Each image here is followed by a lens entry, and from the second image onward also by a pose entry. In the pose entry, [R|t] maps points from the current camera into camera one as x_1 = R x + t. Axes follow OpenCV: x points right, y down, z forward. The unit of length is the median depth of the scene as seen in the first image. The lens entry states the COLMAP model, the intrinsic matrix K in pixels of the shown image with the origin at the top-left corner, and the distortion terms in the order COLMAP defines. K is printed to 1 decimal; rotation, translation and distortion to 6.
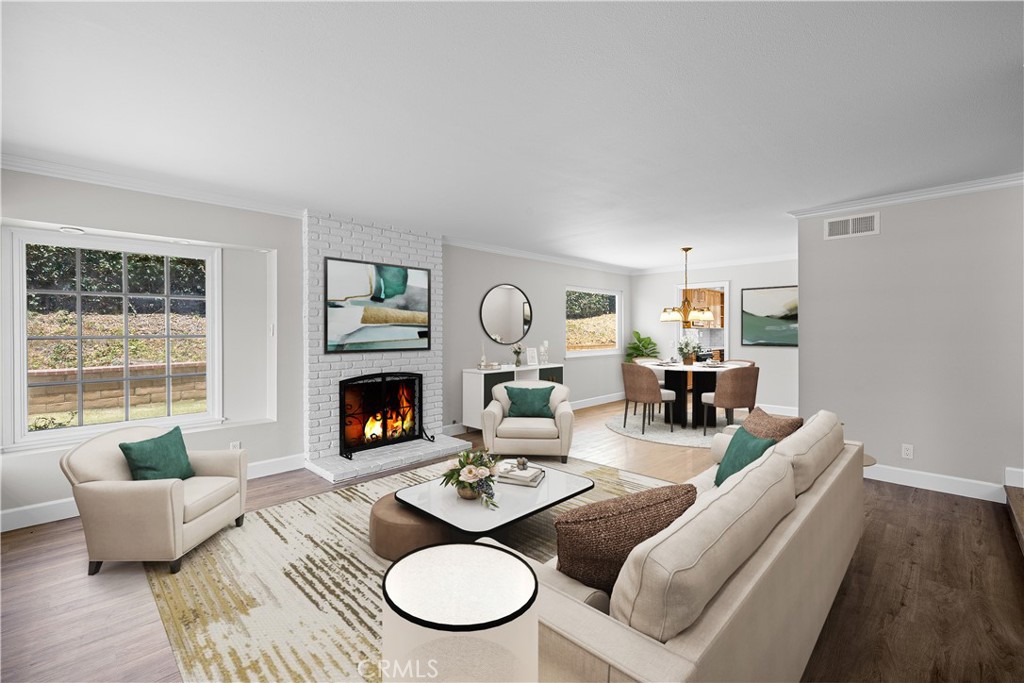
lens RADIAL K [[444.6, 0, 506.1], [0, 444.6, 340.5], [0, 0, 1]] dist [-0.005406, -0.000658]
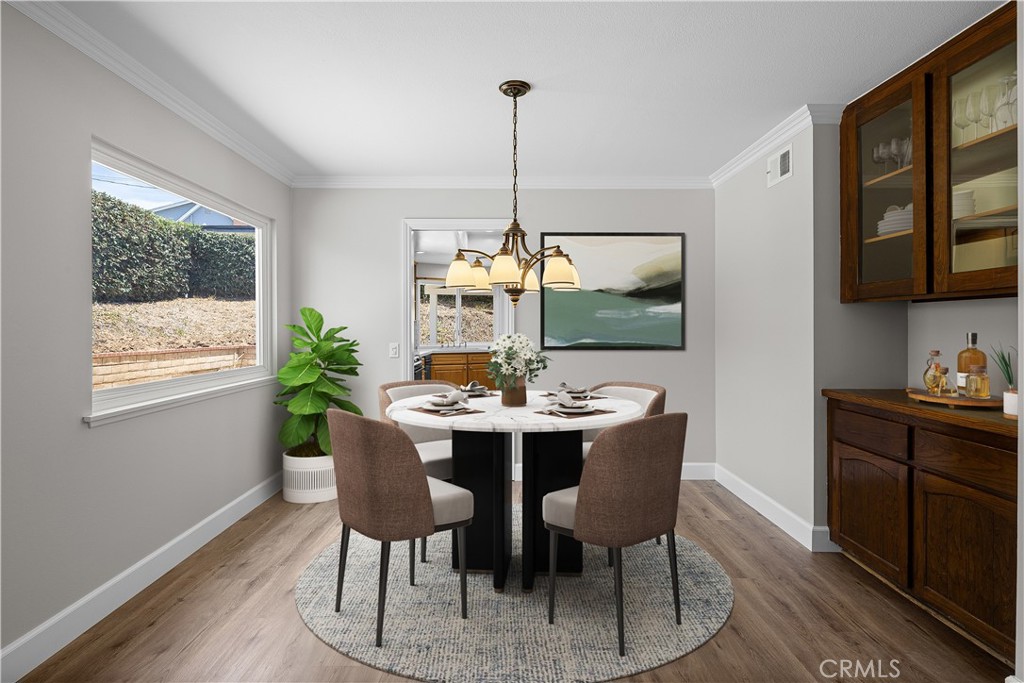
lens RADIAL K [[518.6, 0, 499.2], [0, 518.6, 318.5], [0, 0, 1]] dist [0.016921, -0.000089]
pose [[0.706056, 0.007980, 0.708111, 0.033602], [0.019507, 0.999338, -0.030712, -0.002633], [-0.707887, 0.035497, 0.705433, 0.239170]]
